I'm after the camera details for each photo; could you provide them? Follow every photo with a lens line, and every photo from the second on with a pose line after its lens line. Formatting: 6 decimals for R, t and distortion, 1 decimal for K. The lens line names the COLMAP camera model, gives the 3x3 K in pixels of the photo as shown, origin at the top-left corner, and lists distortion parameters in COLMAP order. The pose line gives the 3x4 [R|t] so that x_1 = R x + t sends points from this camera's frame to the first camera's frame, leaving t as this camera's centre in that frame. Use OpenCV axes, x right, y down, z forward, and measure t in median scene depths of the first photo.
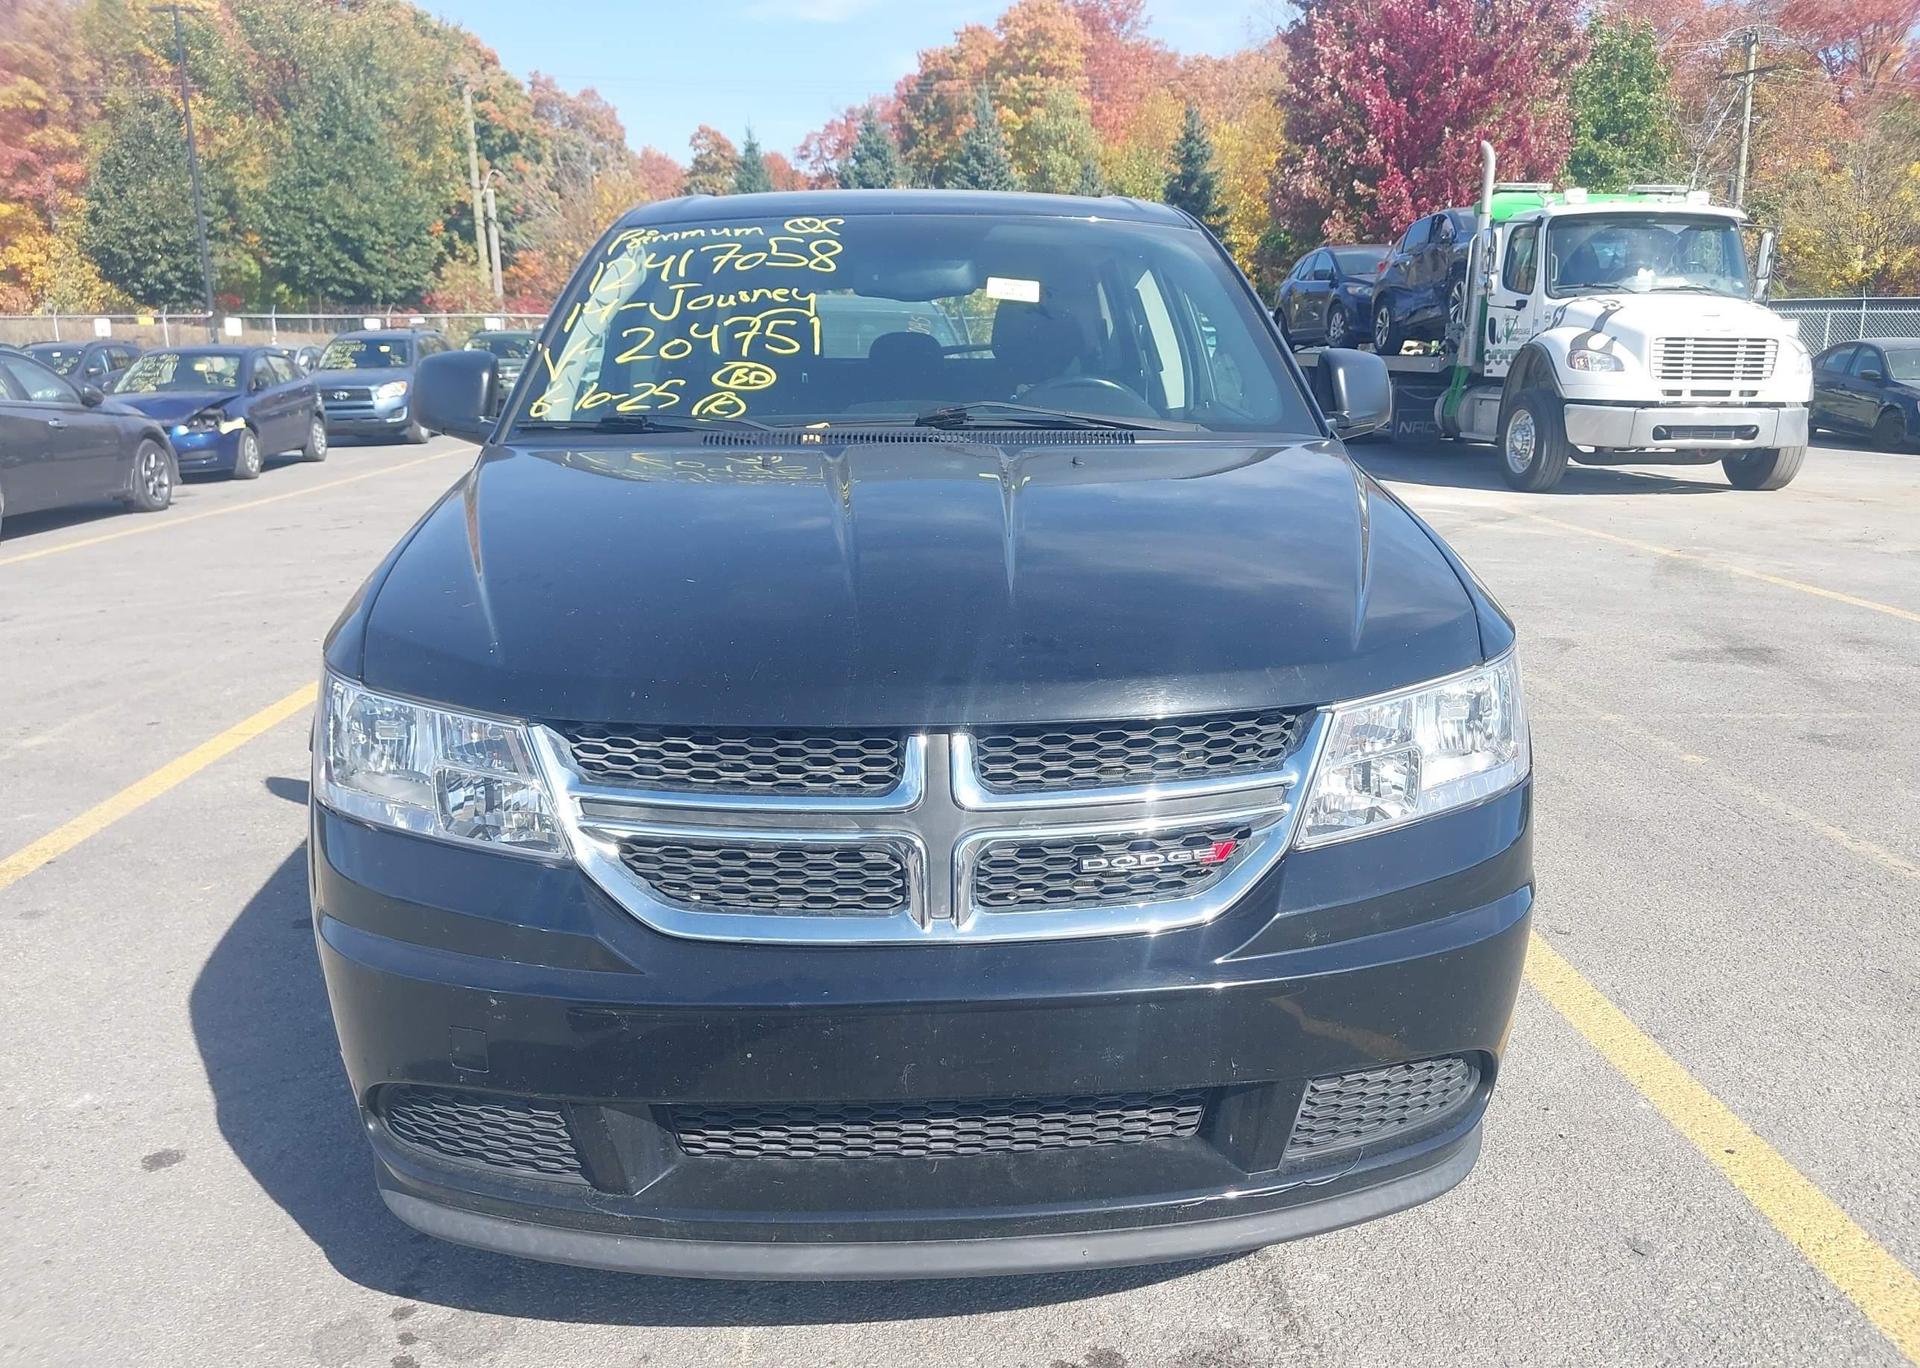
lens RADIAL K [[1525.1, 0, 953.2], [0, 1525.1, 690.7], [0, 0, 1]] dist [0.030086, -0.044778]
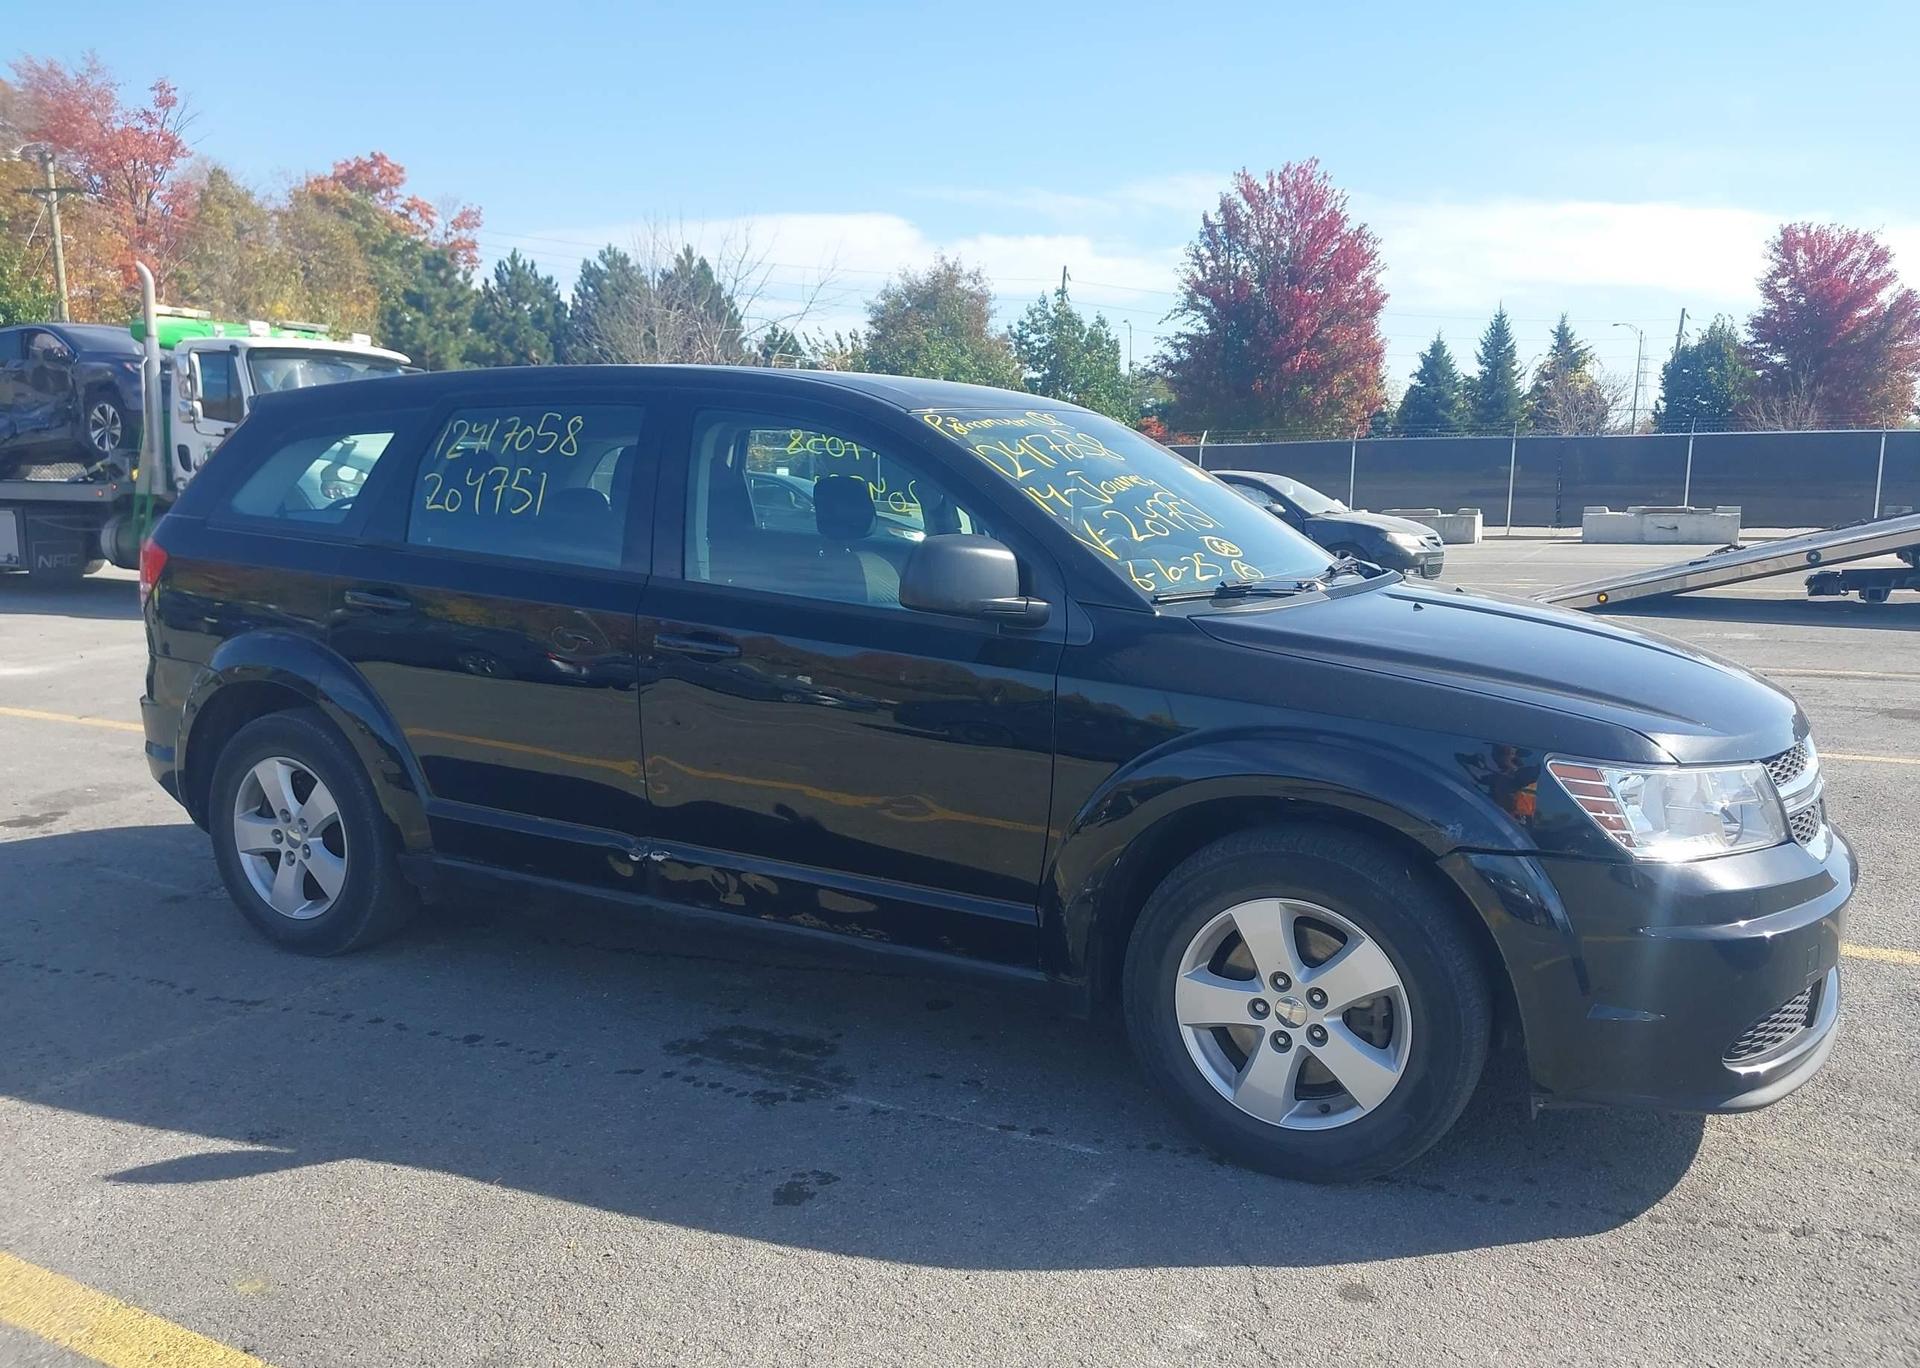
lens RADIAL K [[1525.1, 0, 972.3], [0, 1525.1, 742.8], [0, 0, 1]] dist [0.030086, -0.044778]
pose [[0.495596, -0.147823, 0.855881, -0.109843], [0.181754, 0.981244, 0.064231, -0.013634], [-0.849323, 0.123728, 0.513168, 0.046417]]
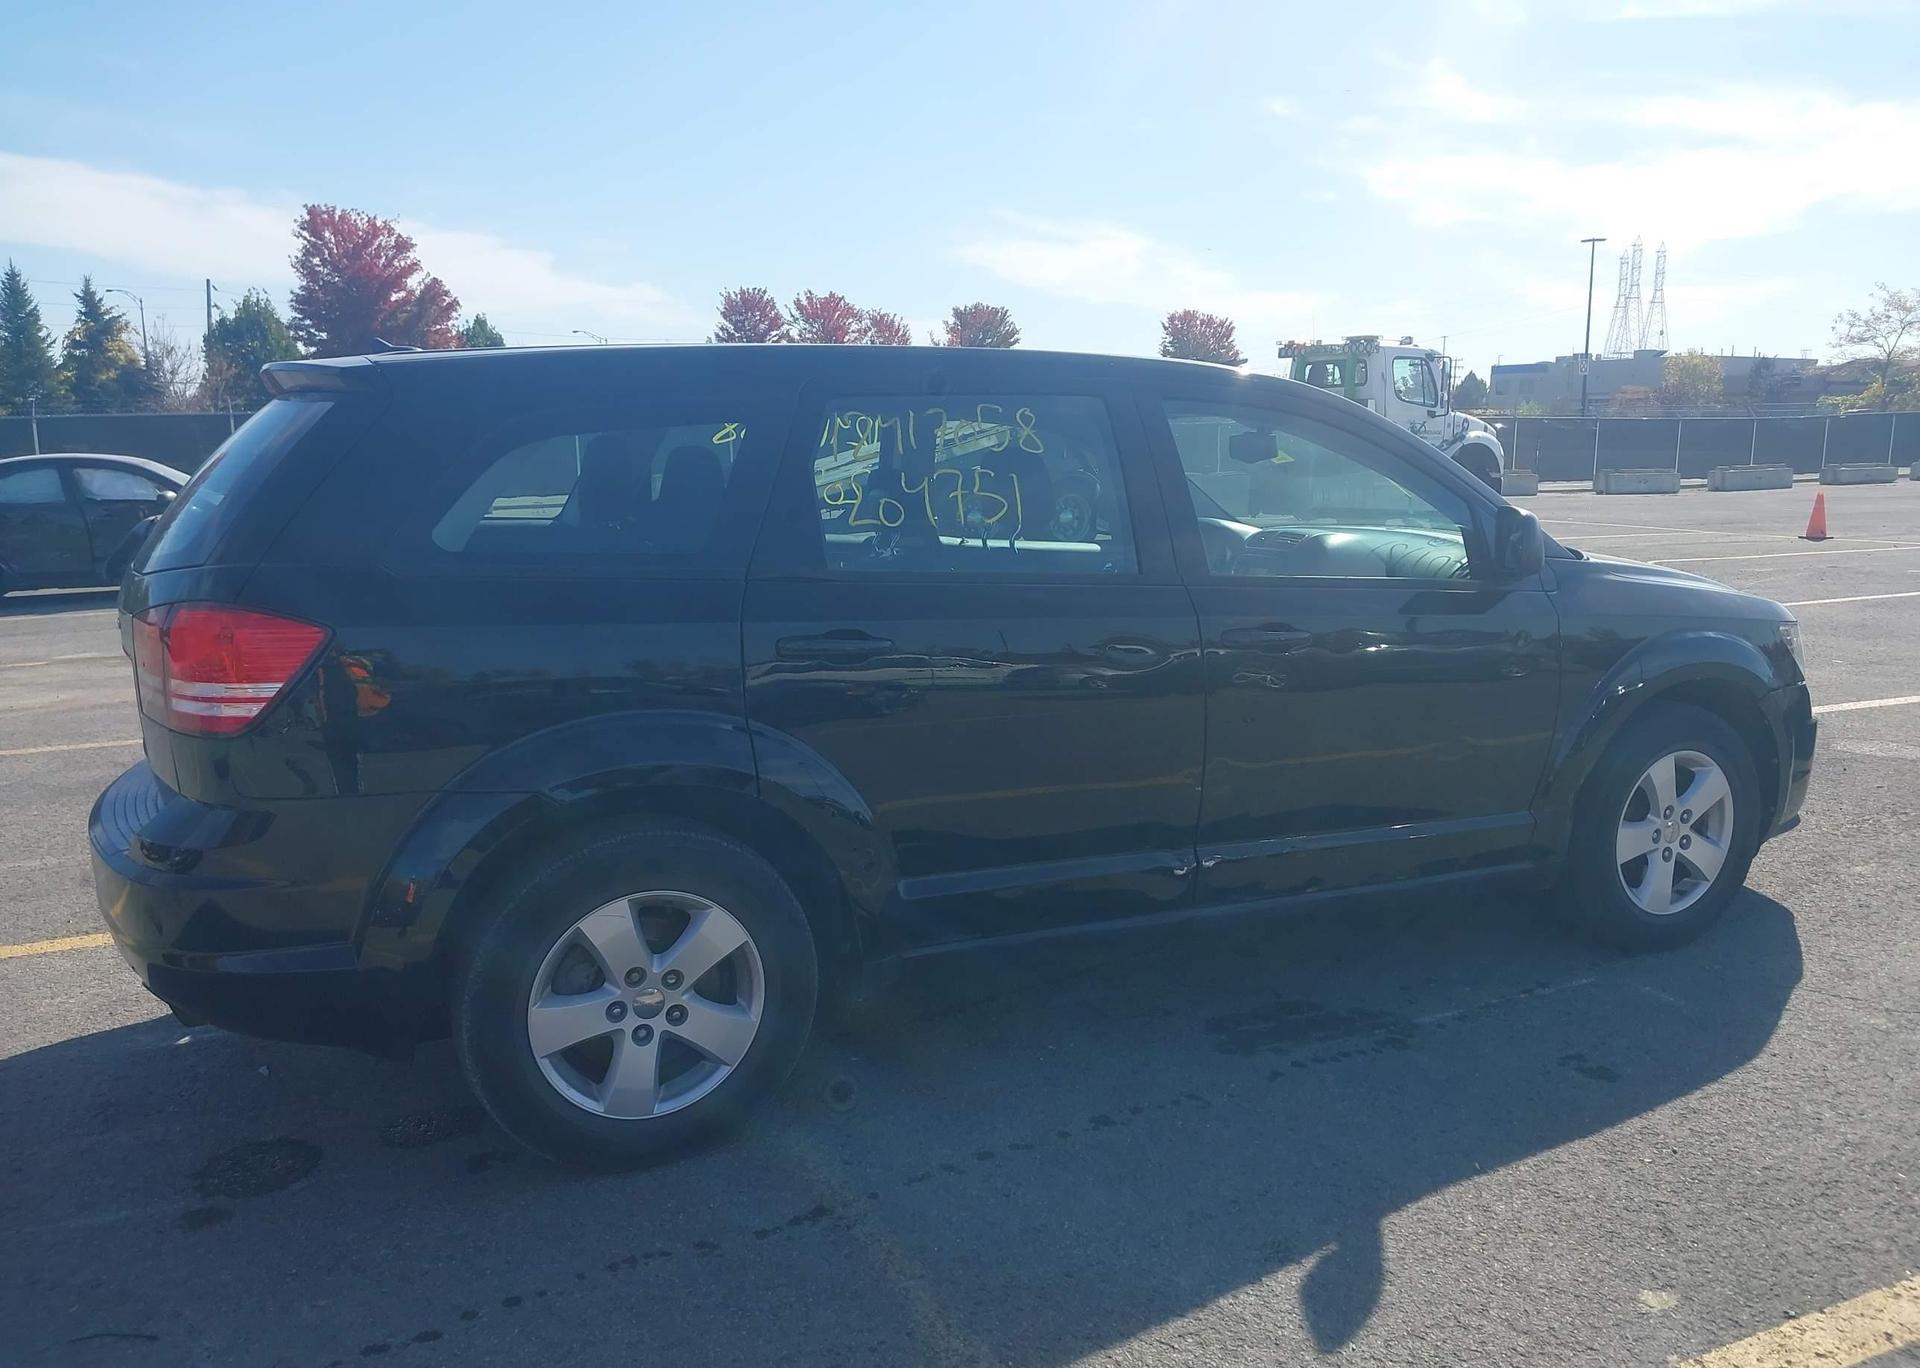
lens RADIAL K [[1525.1, 0, 1014.3], [0, 1525.1, 725.0], [0, 0, 1]] dist [0.030086, -0.044778]
pose [[-0.415685, -0.160500, 0.895235, -0.116191], [0.209651, 0.940890, 0.266032, -0.042639], [-0.885016, 0.298272, -0.357464, 0.169286]]
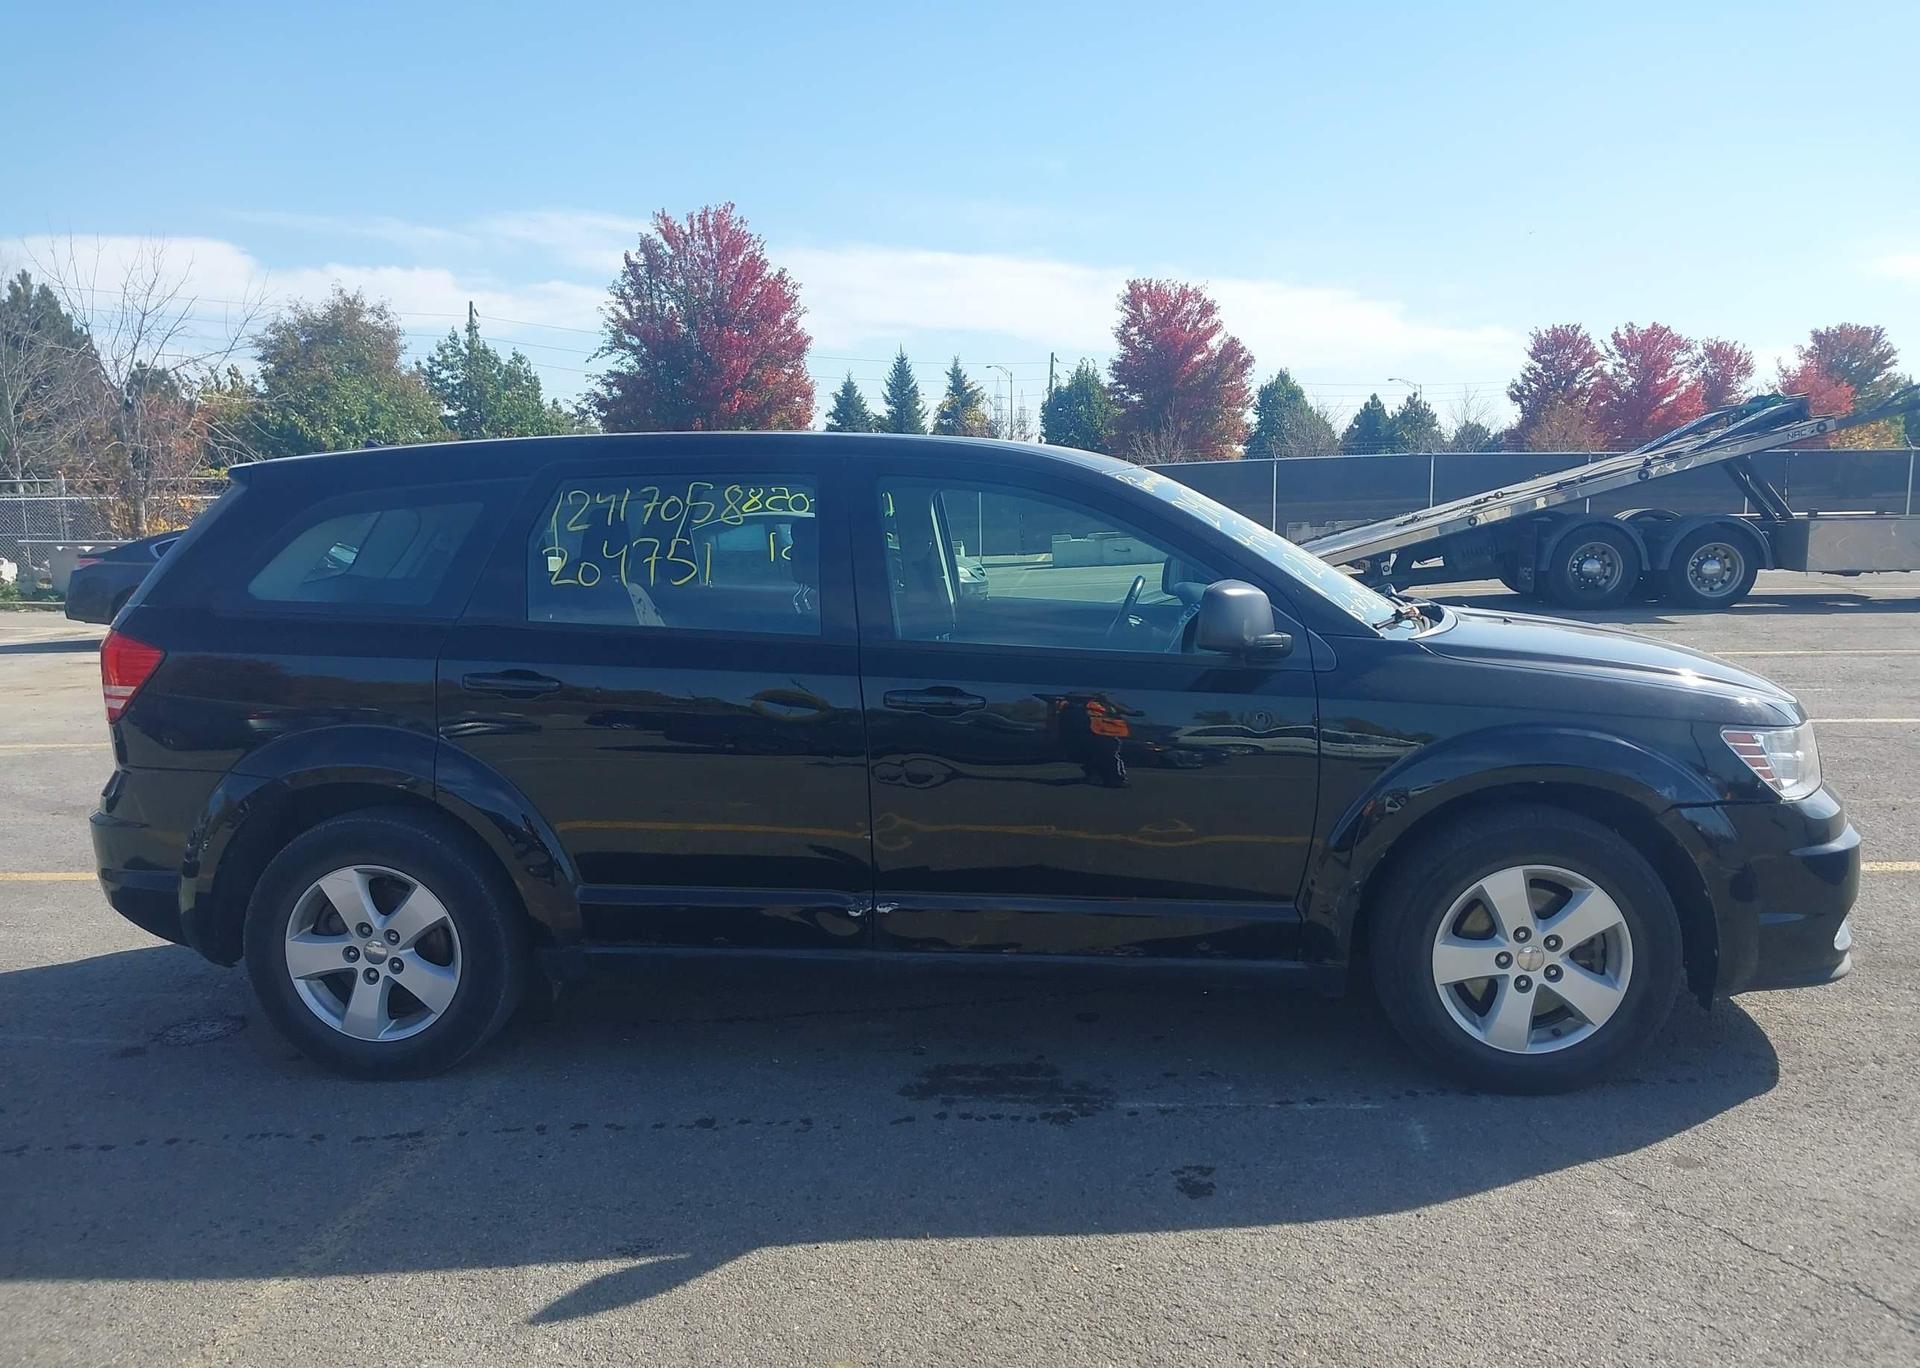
lens RADIAL K [[1525.1, 0, 985.3], [0, 1525.1, 749.5], [0, 0, 1]] dist [0.030086, -0.044778]
pose [[0.115189, -0.160717, 0.980256, -0.135145], [0.239279, 0.962256, 0.129649, -0.026662], [-0.964094, 0.219621, 0.149297, 0.096147]]
